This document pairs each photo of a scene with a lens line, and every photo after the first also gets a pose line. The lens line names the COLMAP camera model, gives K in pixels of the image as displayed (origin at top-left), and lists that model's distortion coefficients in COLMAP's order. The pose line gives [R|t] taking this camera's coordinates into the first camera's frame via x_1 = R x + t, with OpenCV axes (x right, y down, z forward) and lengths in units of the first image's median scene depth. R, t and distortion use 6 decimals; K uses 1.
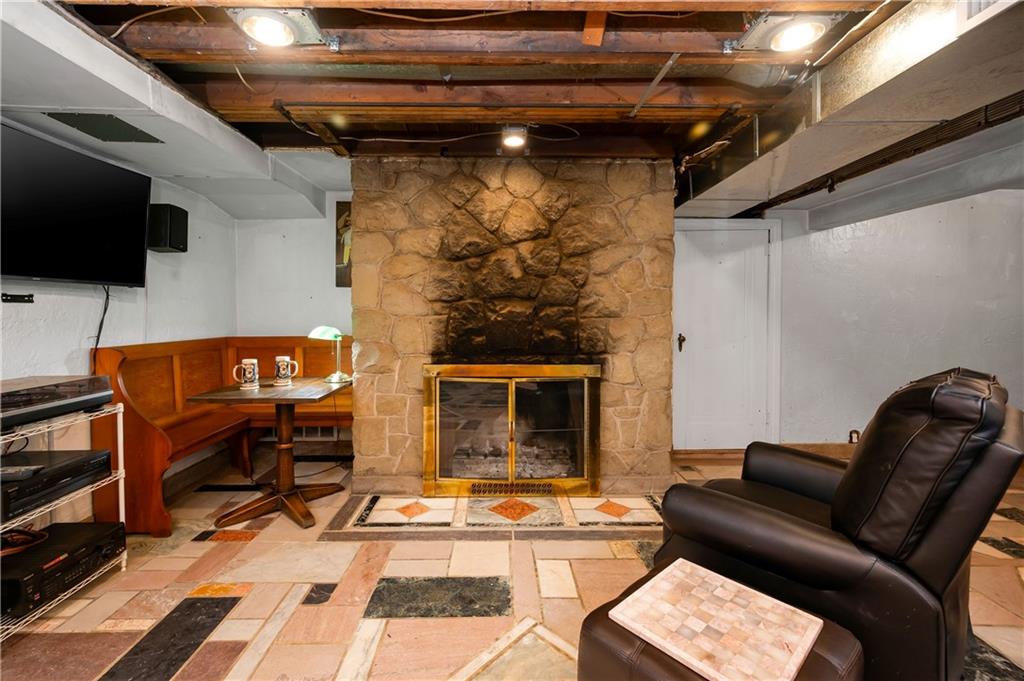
lens RADIAL K [[421.9, 0, 508.7], [0, 421.9, 317.3], [0, 0, 1]] dist [-0.000521, -0.000080]
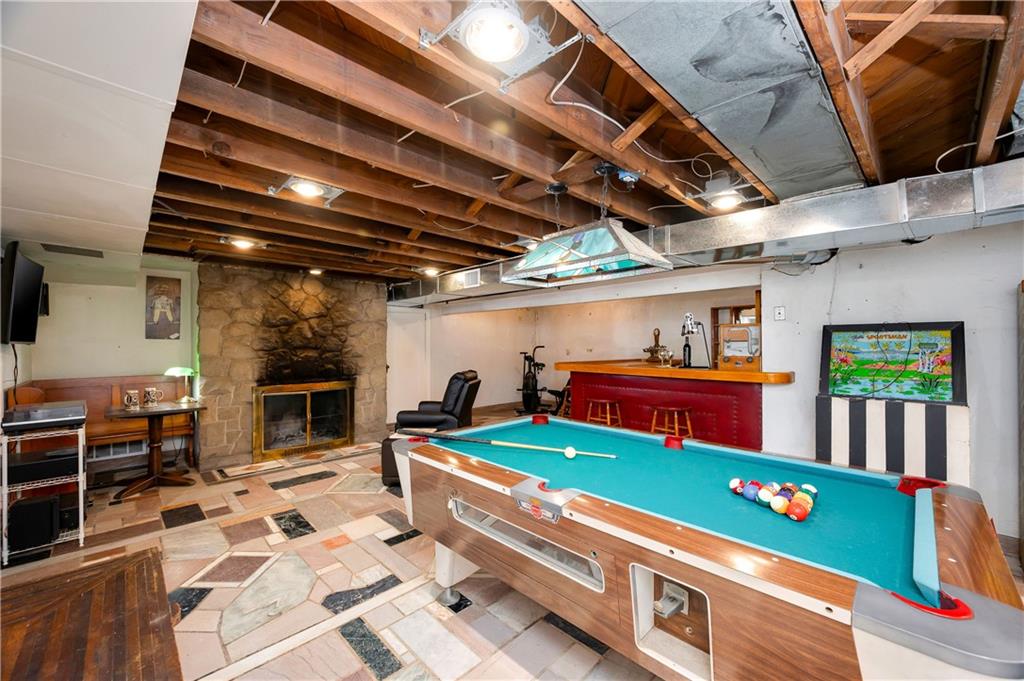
lens RADIAL K [[407.7, 0, 511.0], [0, 407.7, 343.2], [0, 0, 1]] dist [0.000083, -0.000032]
pose [[0.726299, -0.000958, 0.687379, -0.580535], [0.014853, 0.999787, -0.014301, -0.028591], [-0.687219, 0.020596, 0.726159, -0.946730]]
